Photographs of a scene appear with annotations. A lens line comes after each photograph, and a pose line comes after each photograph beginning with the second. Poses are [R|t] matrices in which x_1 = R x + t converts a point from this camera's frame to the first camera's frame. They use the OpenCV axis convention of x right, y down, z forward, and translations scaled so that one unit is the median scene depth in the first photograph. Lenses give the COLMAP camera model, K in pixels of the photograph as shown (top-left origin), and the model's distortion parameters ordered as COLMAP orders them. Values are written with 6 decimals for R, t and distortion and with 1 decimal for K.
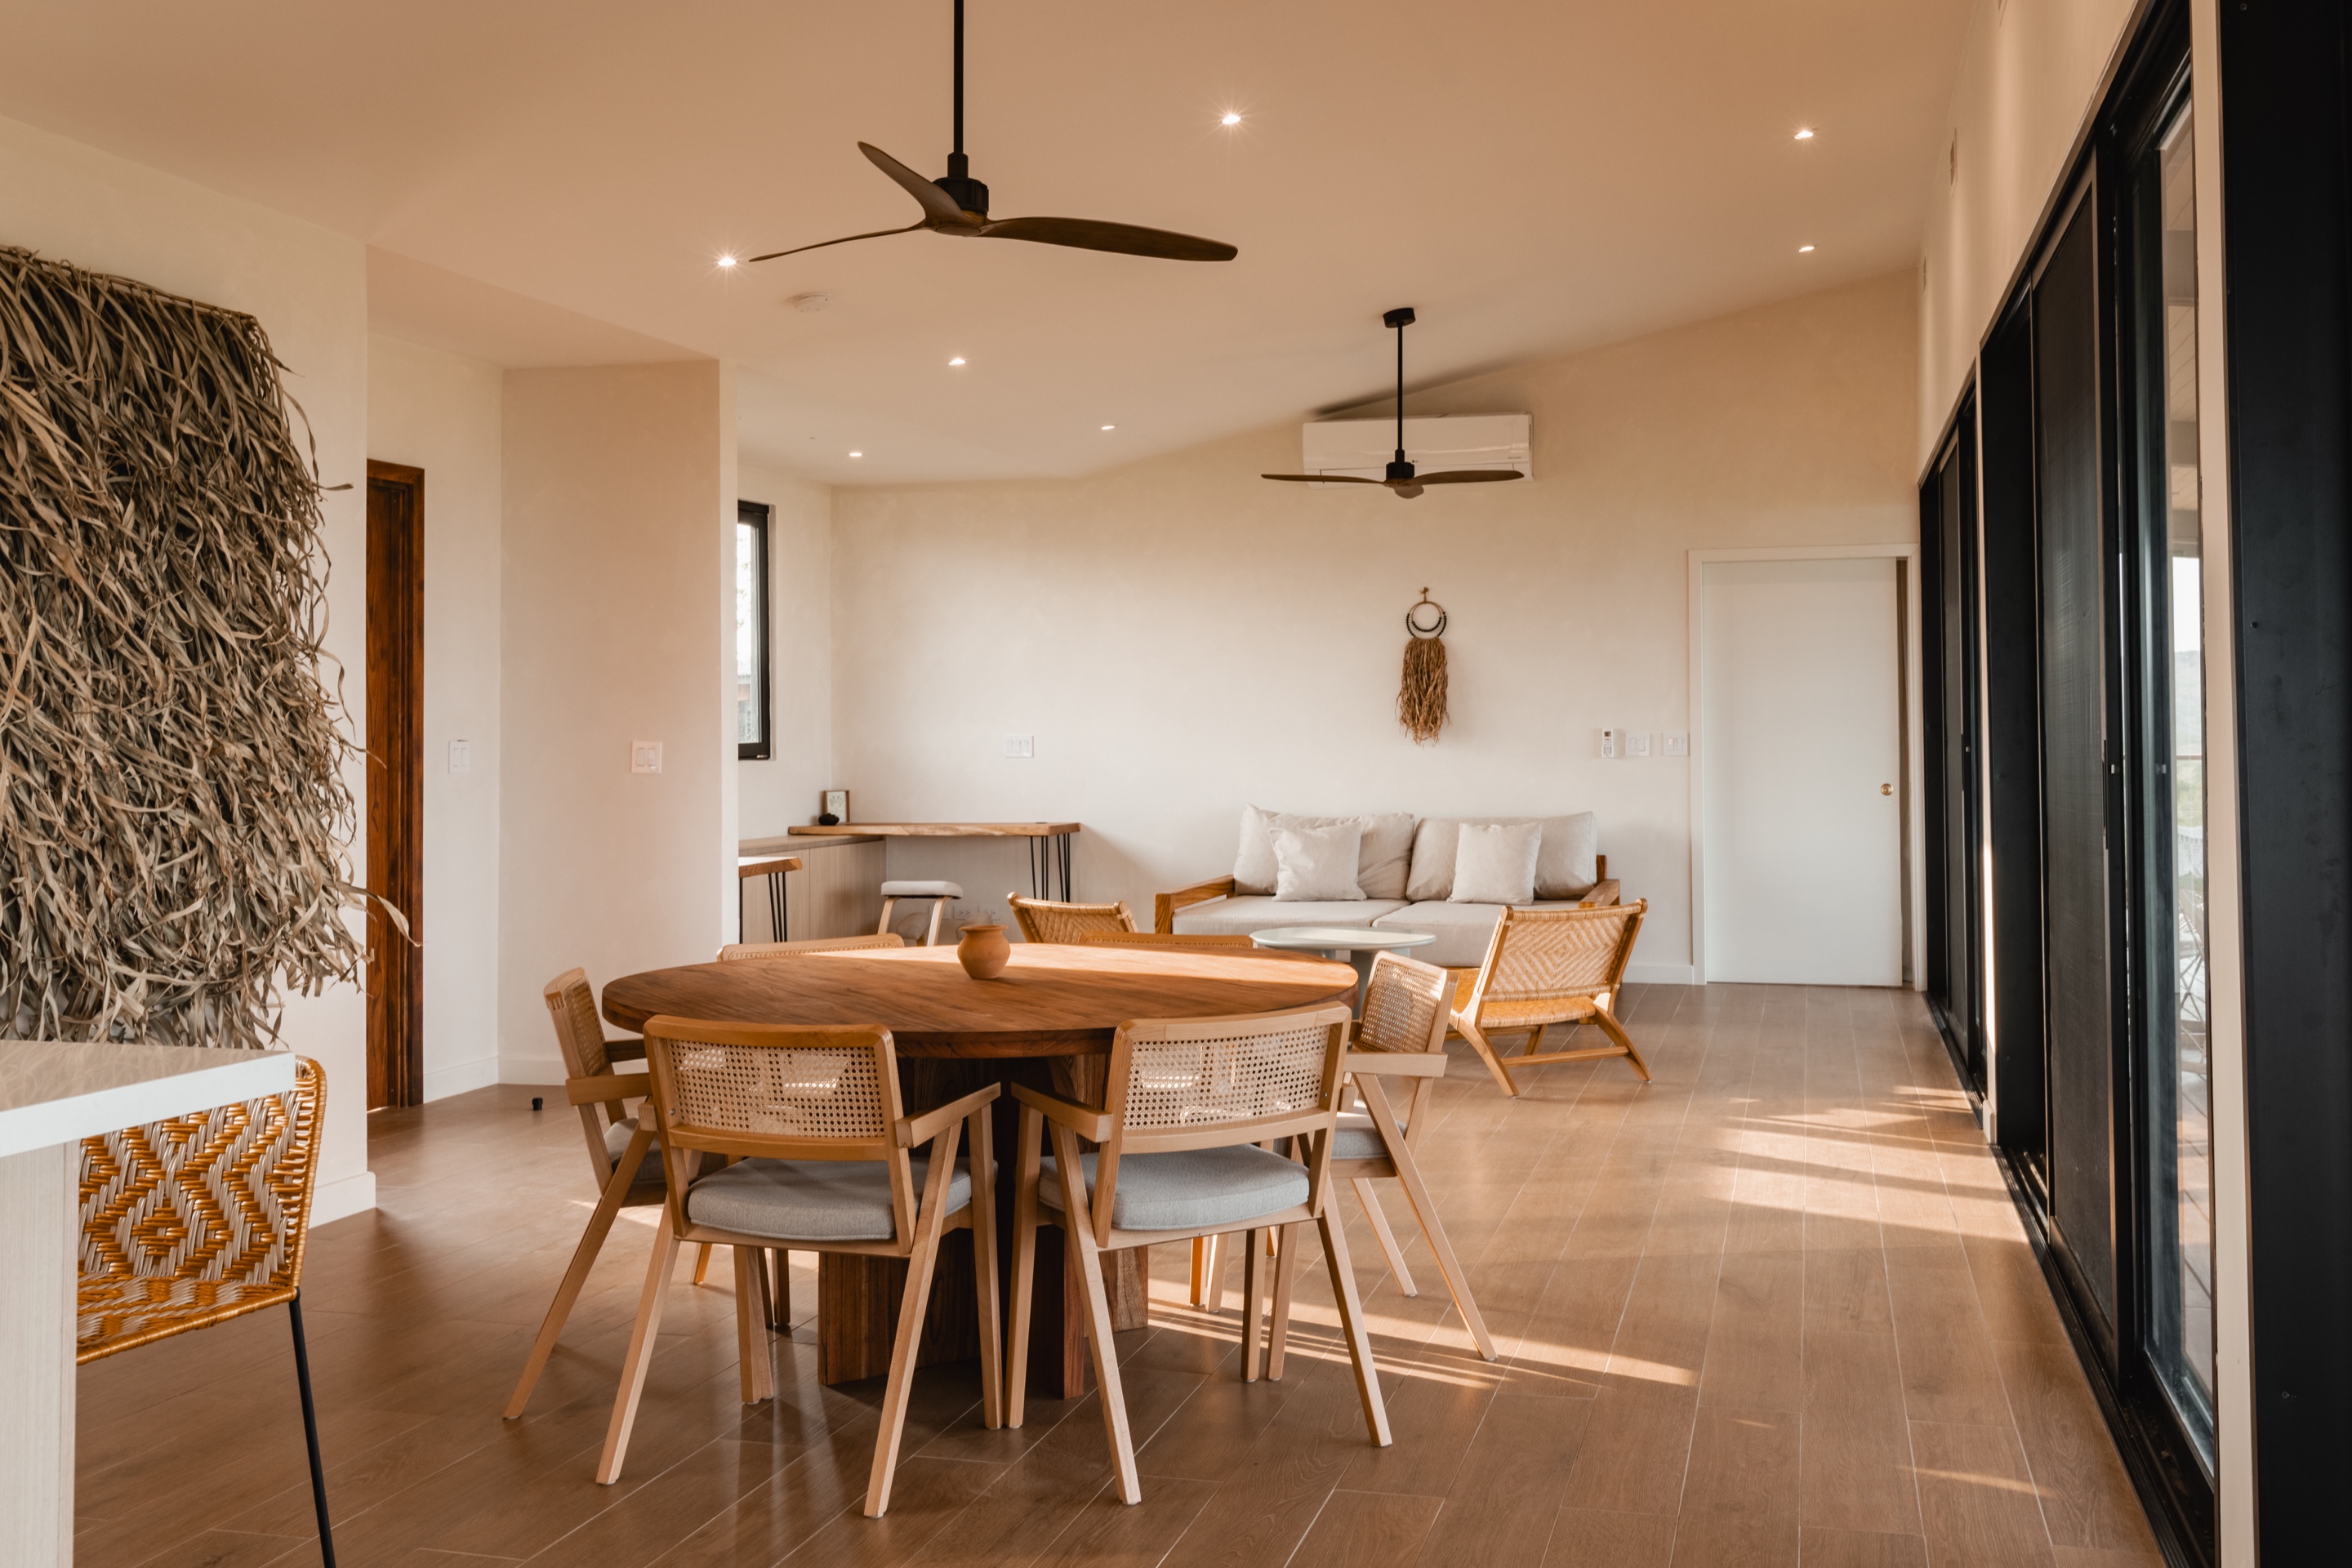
lens RADIAL K [[1951.2, 0, 1175.6], [0, 1951.2, 775.1], [0, 0, 1]] dist [-0.005489, -0.000348]
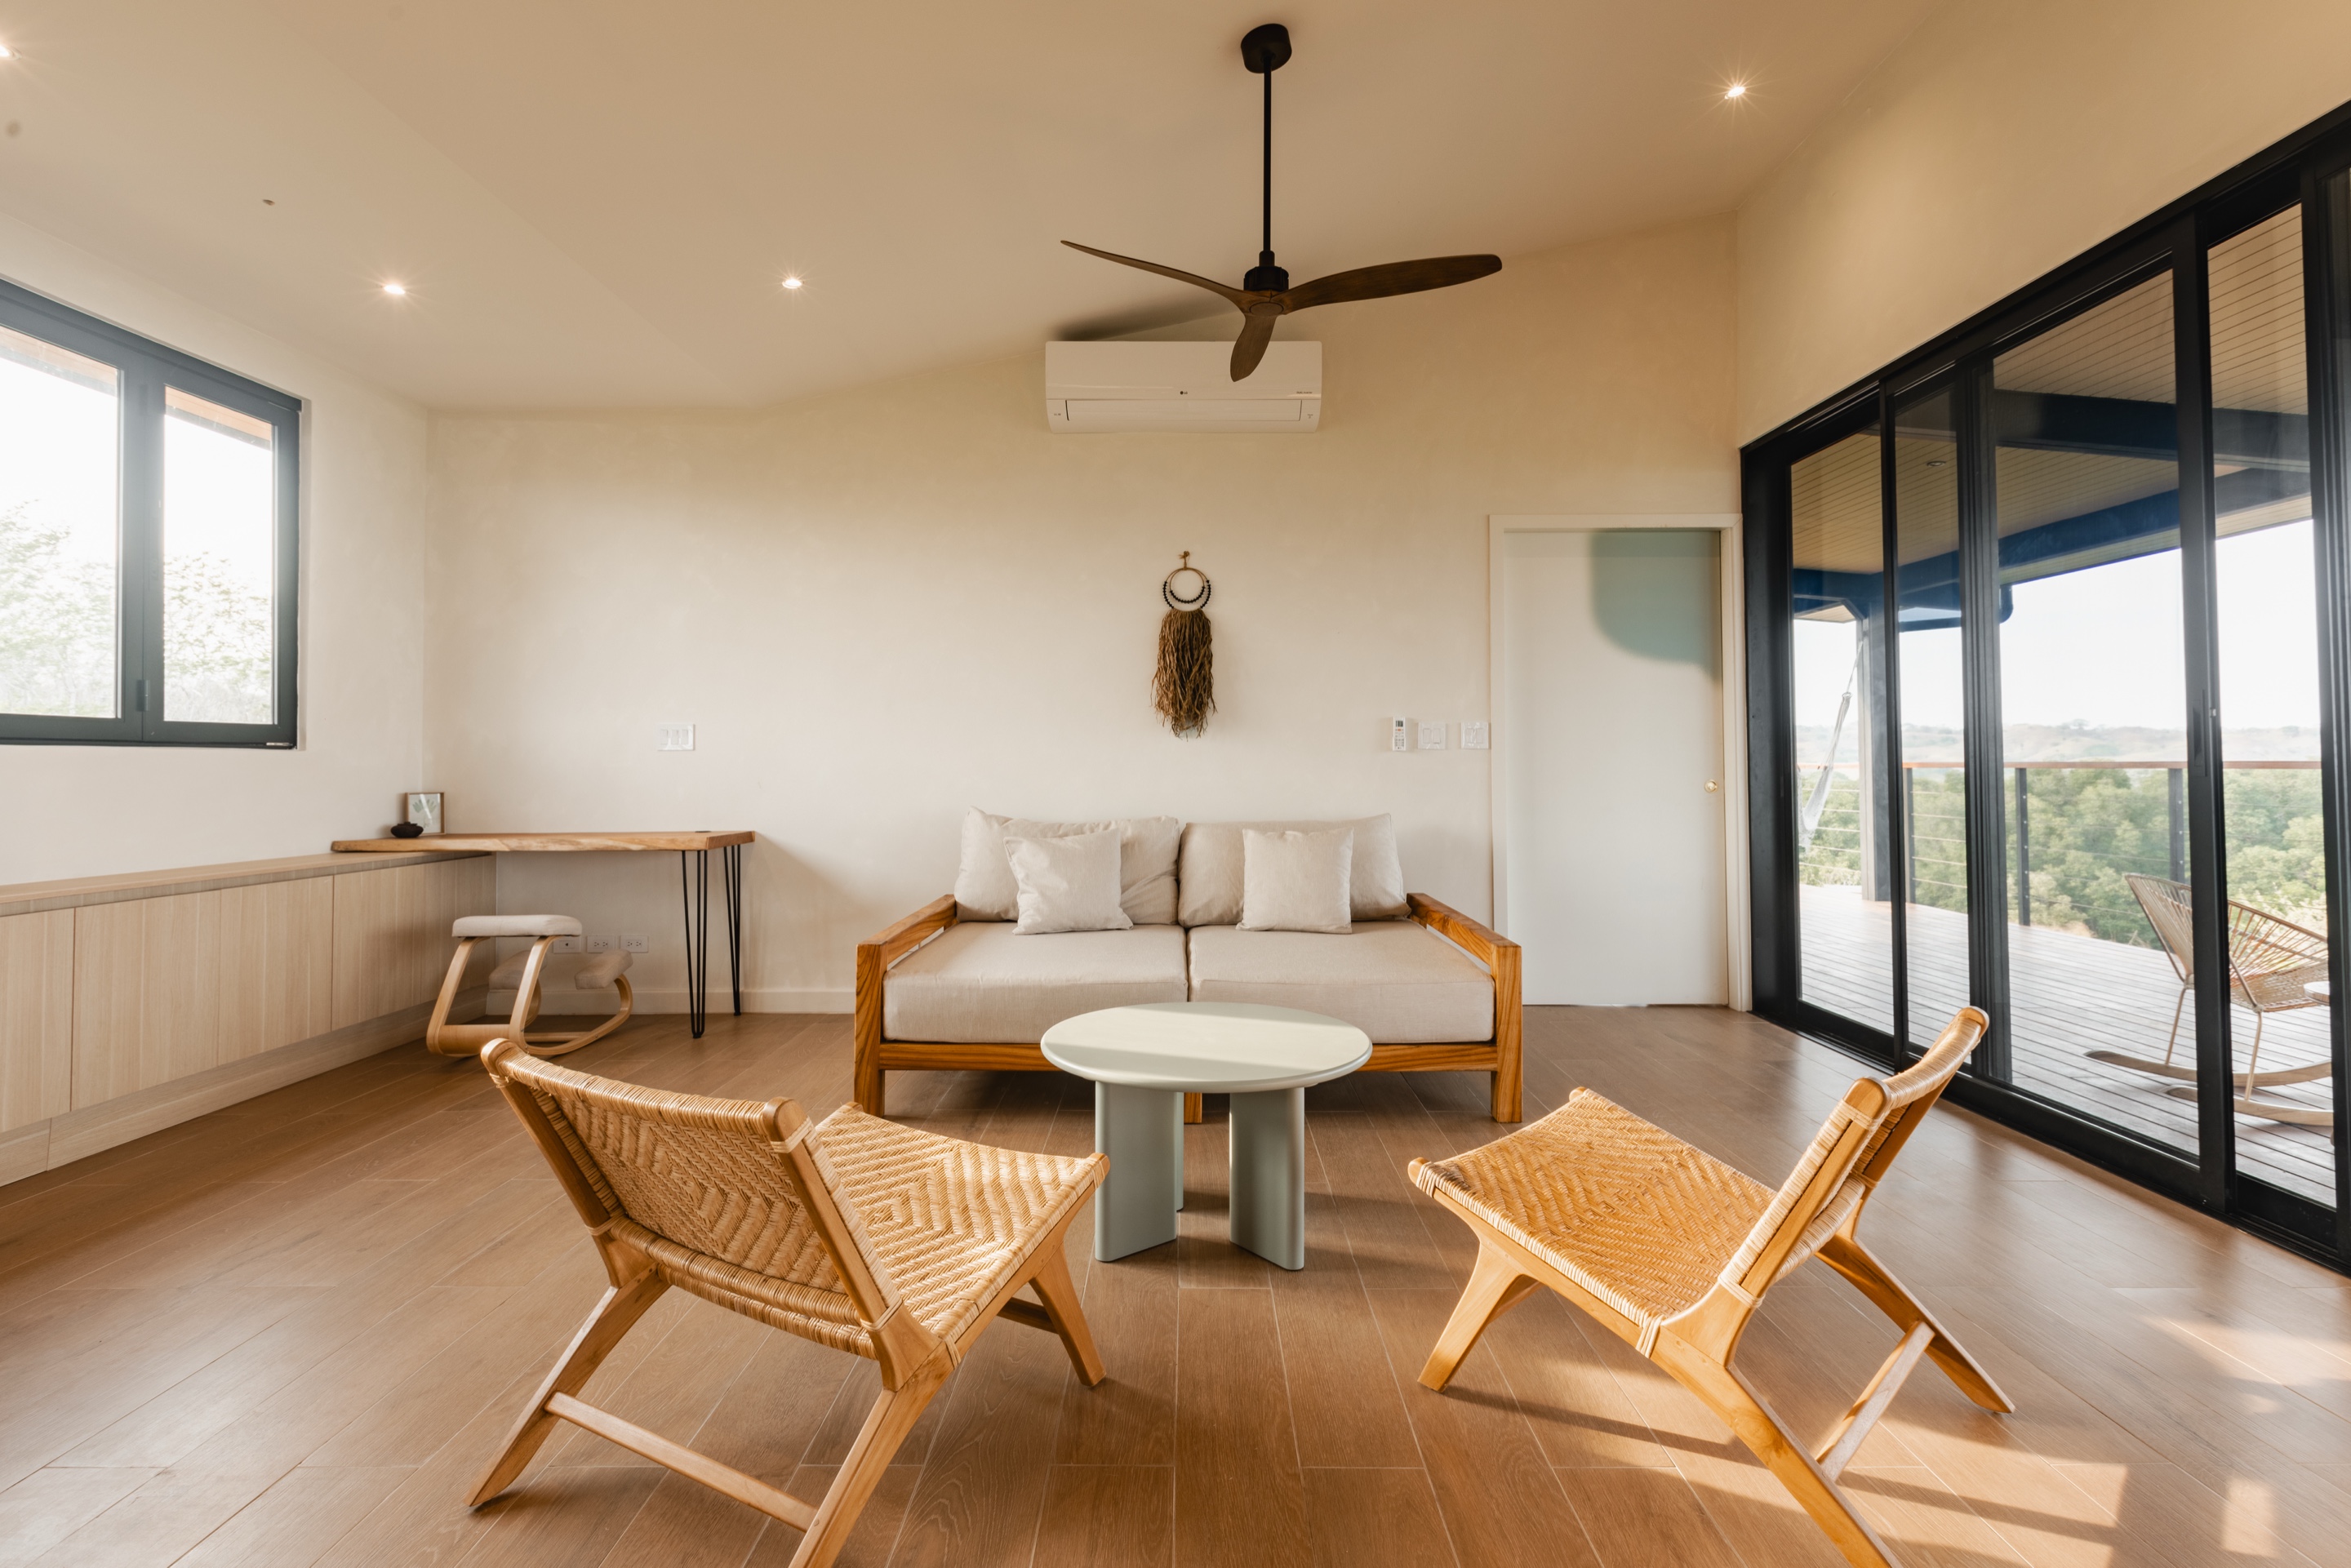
lens RADIAL K [[1076.4, 0, 1169.6], [0, 1076.4, 766.7], [0, 0, 1]] dist [-0.002034, -0.000319]
pose [[0.959188, 0.004683, 0.282731, -0.011045], [0.001014, 0.999799, -0.020001, 0.007190], [-0.282768, 0.019472, 0.958991, 0.557999]]
